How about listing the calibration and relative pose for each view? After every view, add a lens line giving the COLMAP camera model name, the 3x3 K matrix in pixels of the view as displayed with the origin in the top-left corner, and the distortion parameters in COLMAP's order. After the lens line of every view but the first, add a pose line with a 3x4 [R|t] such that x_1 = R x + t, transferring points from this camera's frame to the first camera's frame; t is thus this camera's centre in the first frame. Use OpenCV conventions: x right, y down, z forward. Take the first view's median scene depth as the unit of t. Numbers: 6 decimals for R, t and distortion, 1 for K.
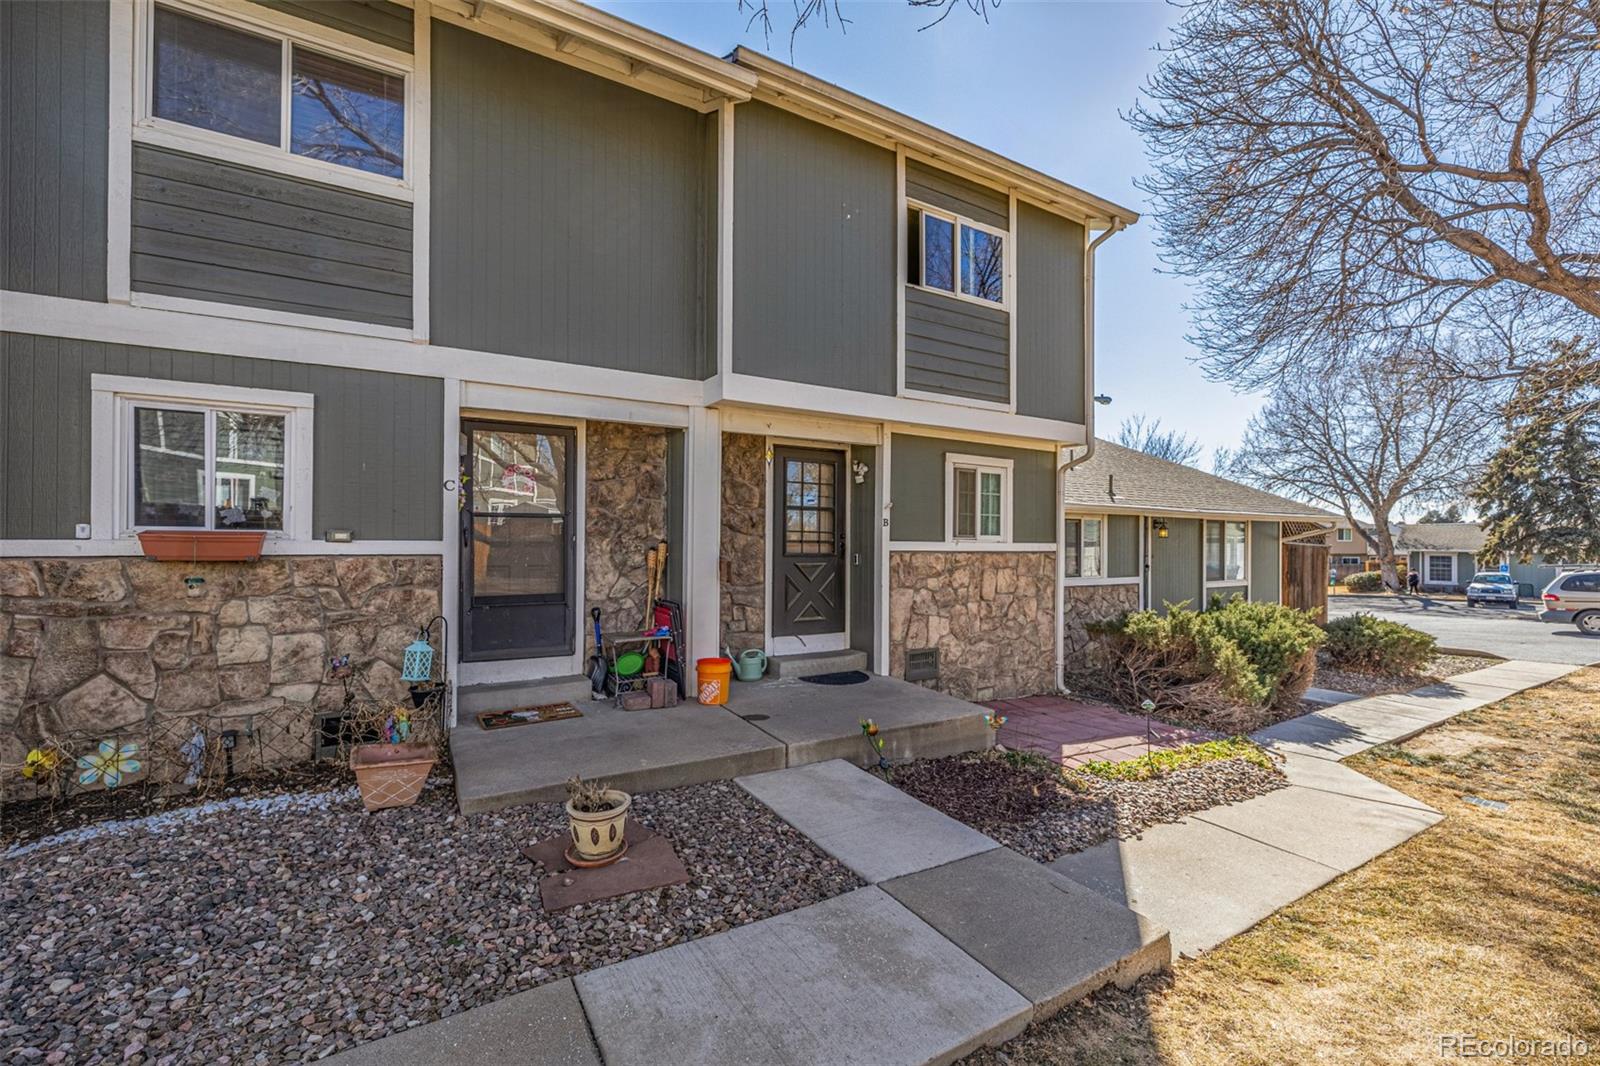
lens RADIAL K [[677.0, 0, 798.2], [0, 677.0, 532.3], [0, 0, 1]] dist [-0.000470, -0.000417]
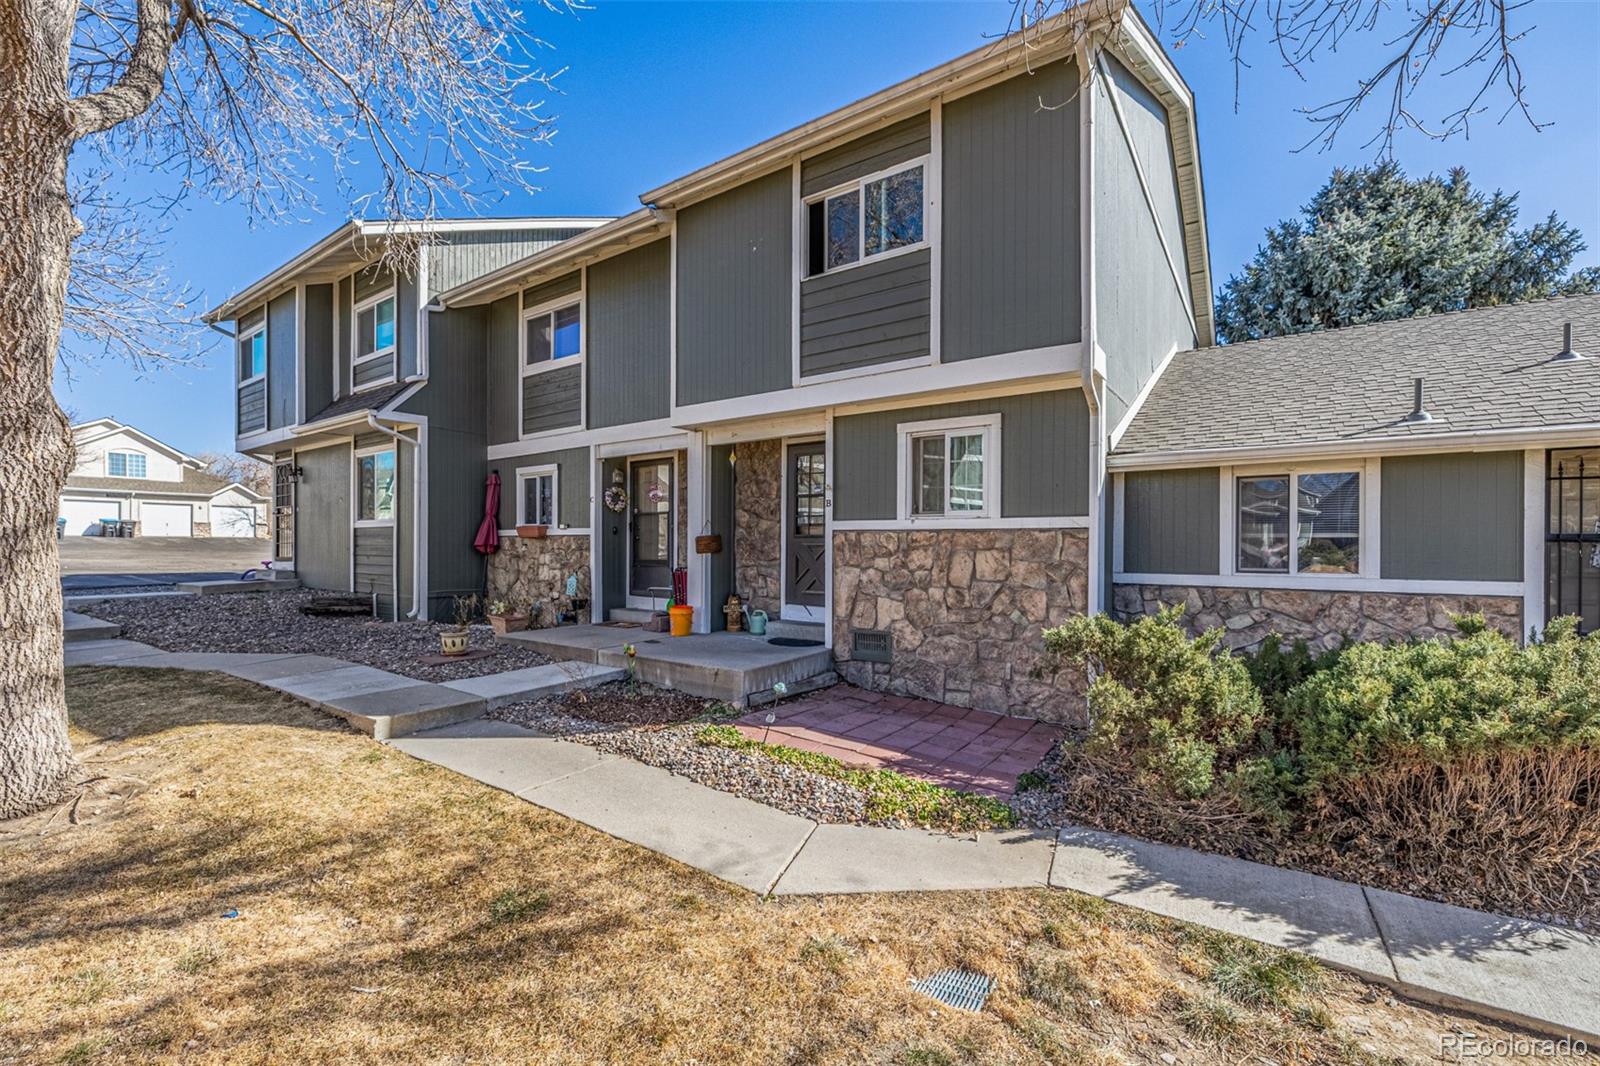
lens RADIAL K [[677.0, 0, 793.3], [0, 677.0, 545.4], [0, 0, 1]] dist [-0.000470, -0.000417]
pose [[0.407757, -0.009178, -0.913044, 1.042797], [0.008727, 0.999943, -0.006154, 0.055934], [0.913049, -0.005458, 0.407814, 0.505147]]
